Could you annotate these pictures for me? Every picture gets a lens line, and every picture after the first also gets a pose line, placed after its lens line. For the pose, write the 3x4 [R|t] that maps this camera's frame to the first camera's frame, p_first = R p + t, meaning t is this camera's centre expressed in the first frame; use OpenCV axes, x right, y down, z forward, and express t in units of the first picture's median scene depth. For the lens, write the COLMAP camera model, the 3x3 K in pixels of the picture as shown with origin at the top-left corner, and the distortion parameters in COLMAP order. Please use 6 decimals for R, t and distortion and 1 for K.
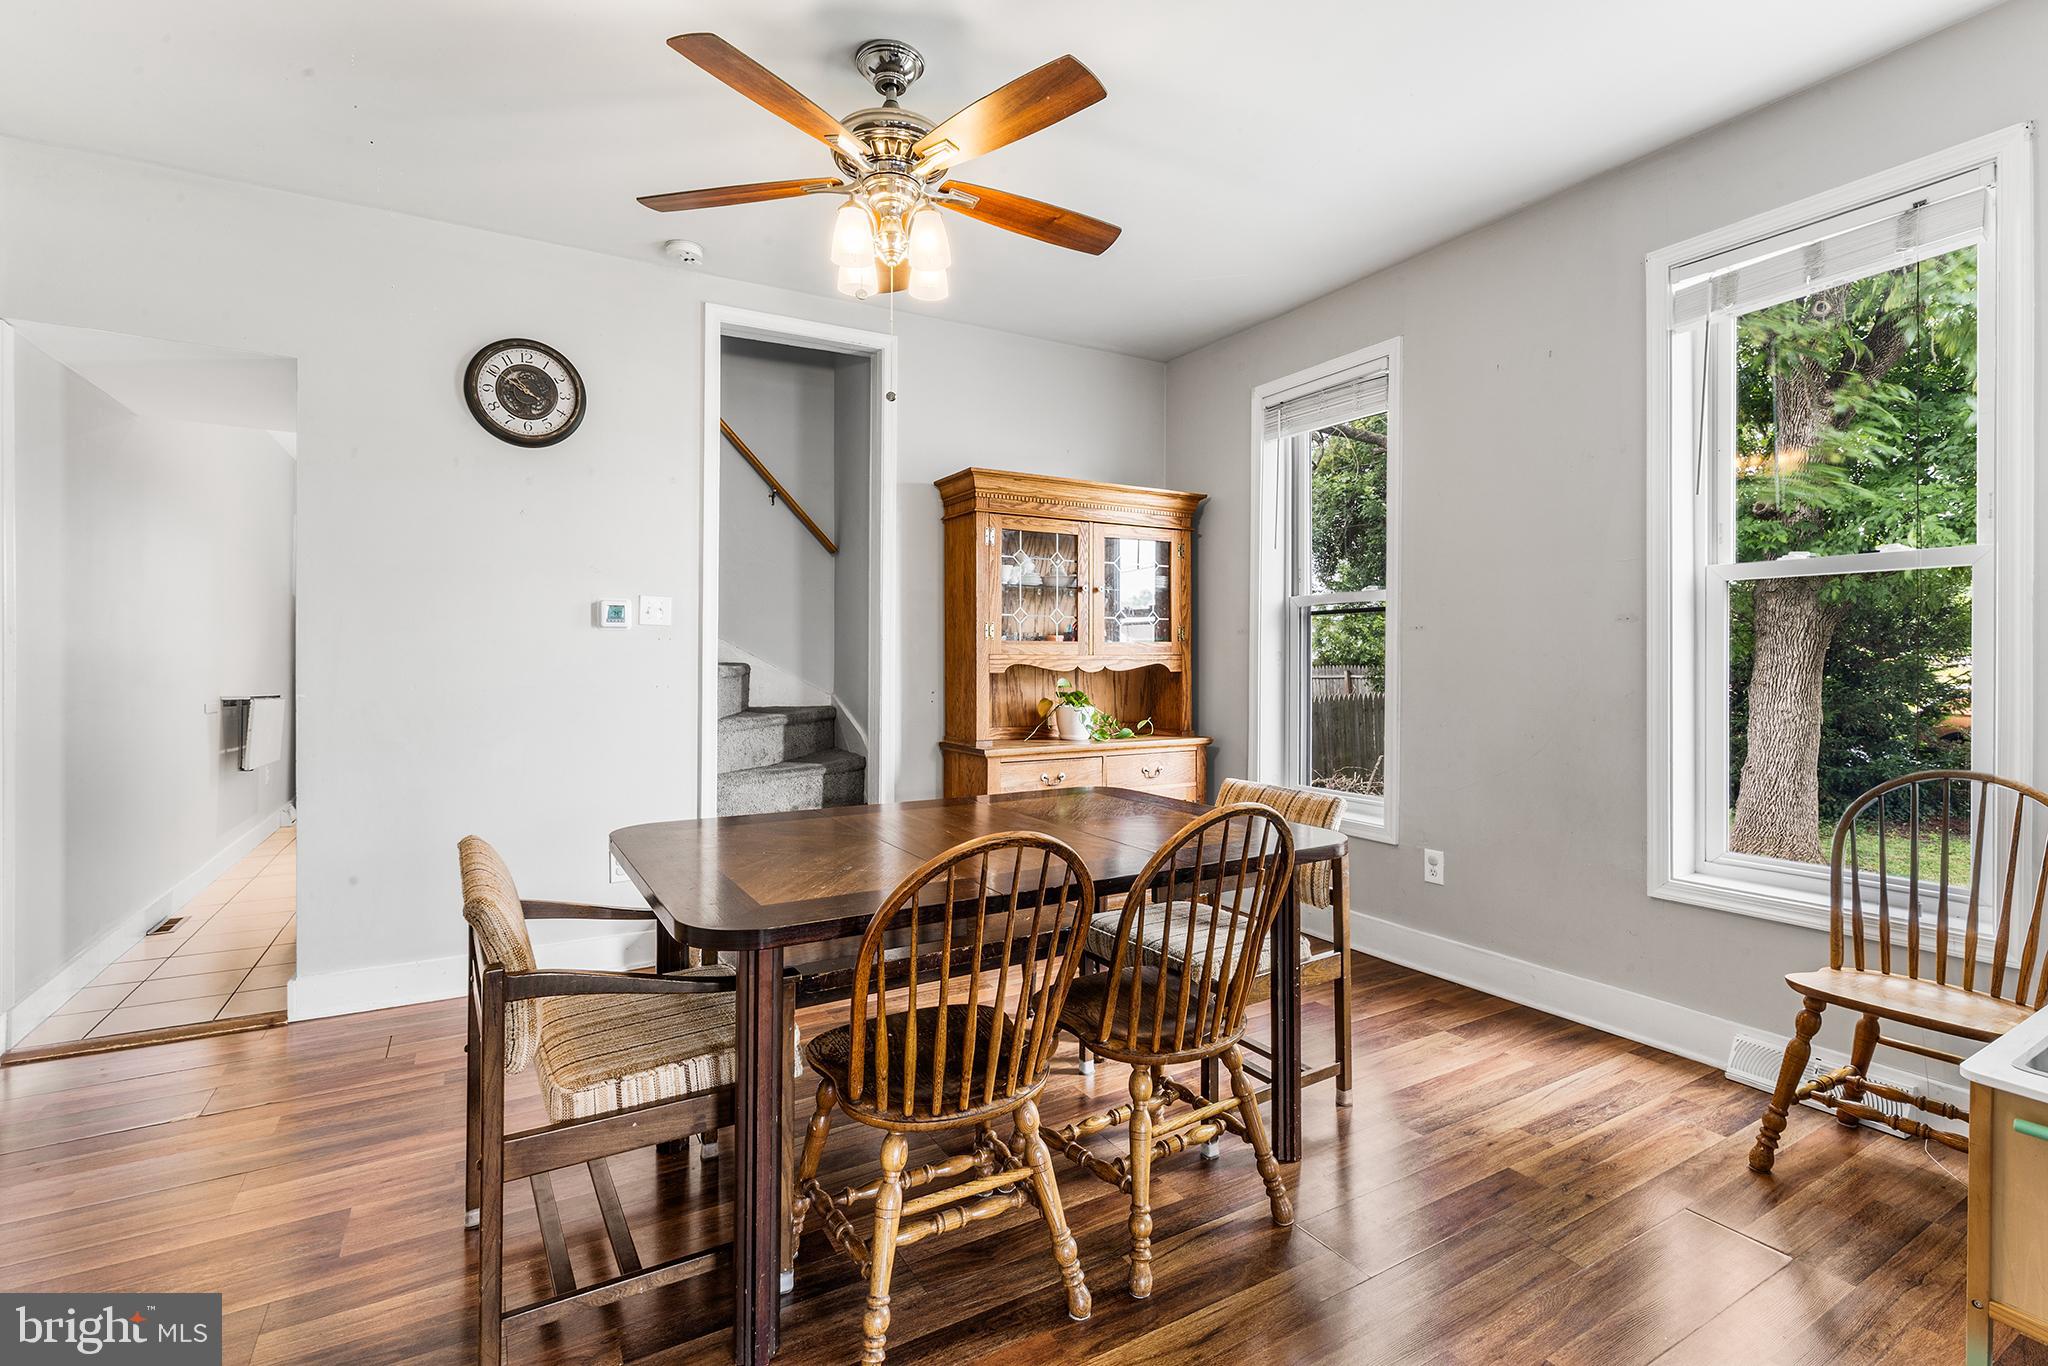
lens RADIAL K [[935.6, 0, 1037.7], [0, 935.6, 650.5], [0, 0, 1]] dist [0.003097, -0.000271]
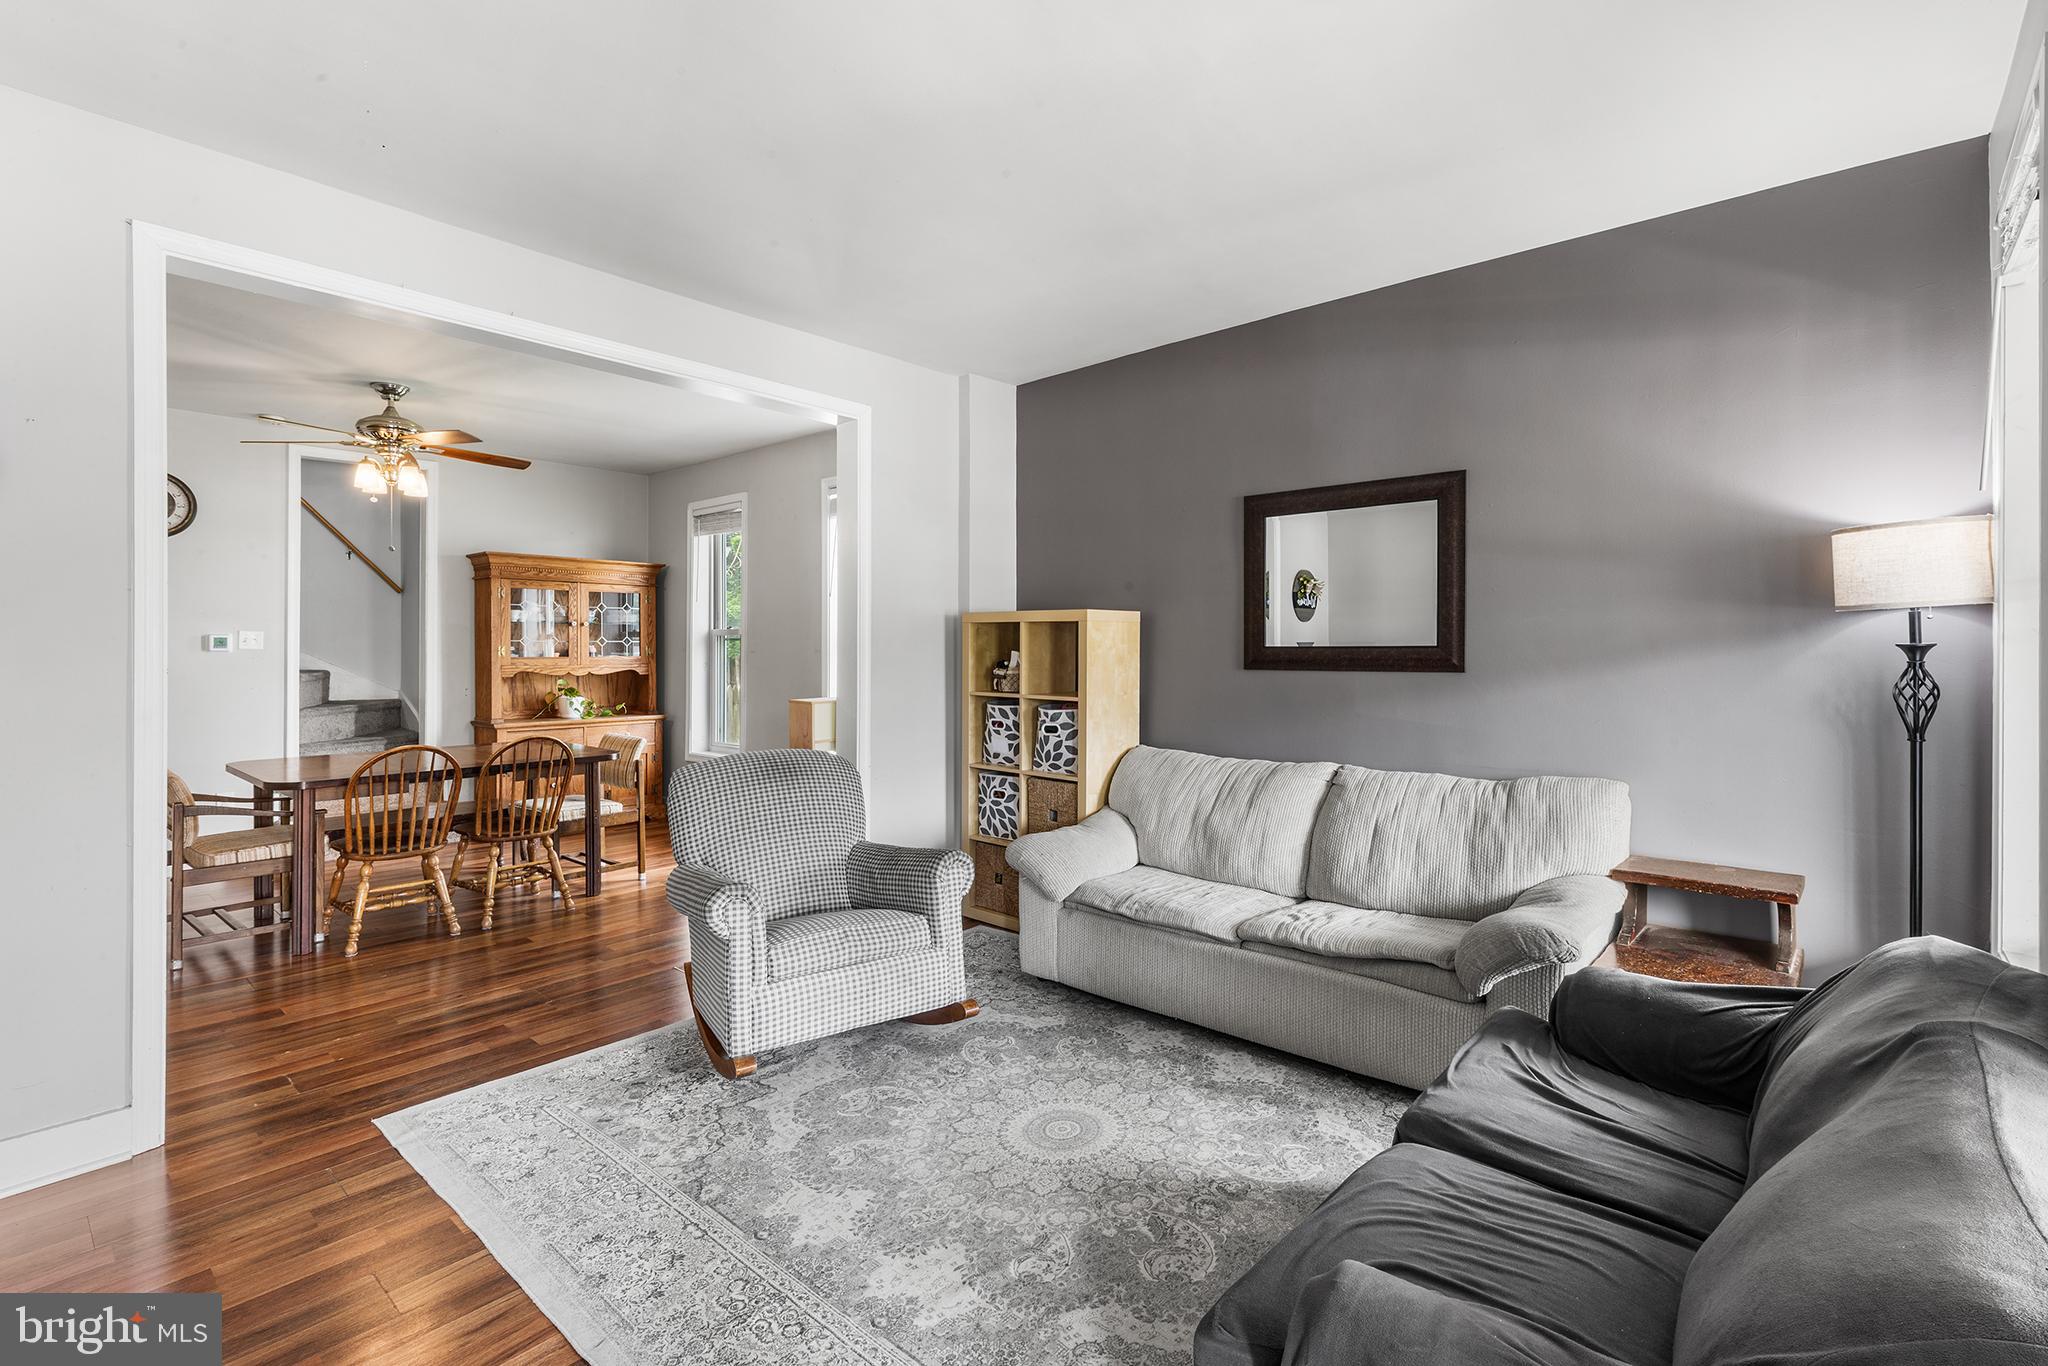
lens RADIAL K [[935.6, 0, 1040.0], [0, 935.6, 644.6], [0, 0, 1]] dist [0.003097, -0.000271]
pose [[0.949827, 0.003328, 0.312759, 0.306771], [-0.005404, 0.999969, 0.005772, -0.043716], [-0.312730, -0.007172, 0.949815, -0.778589]]
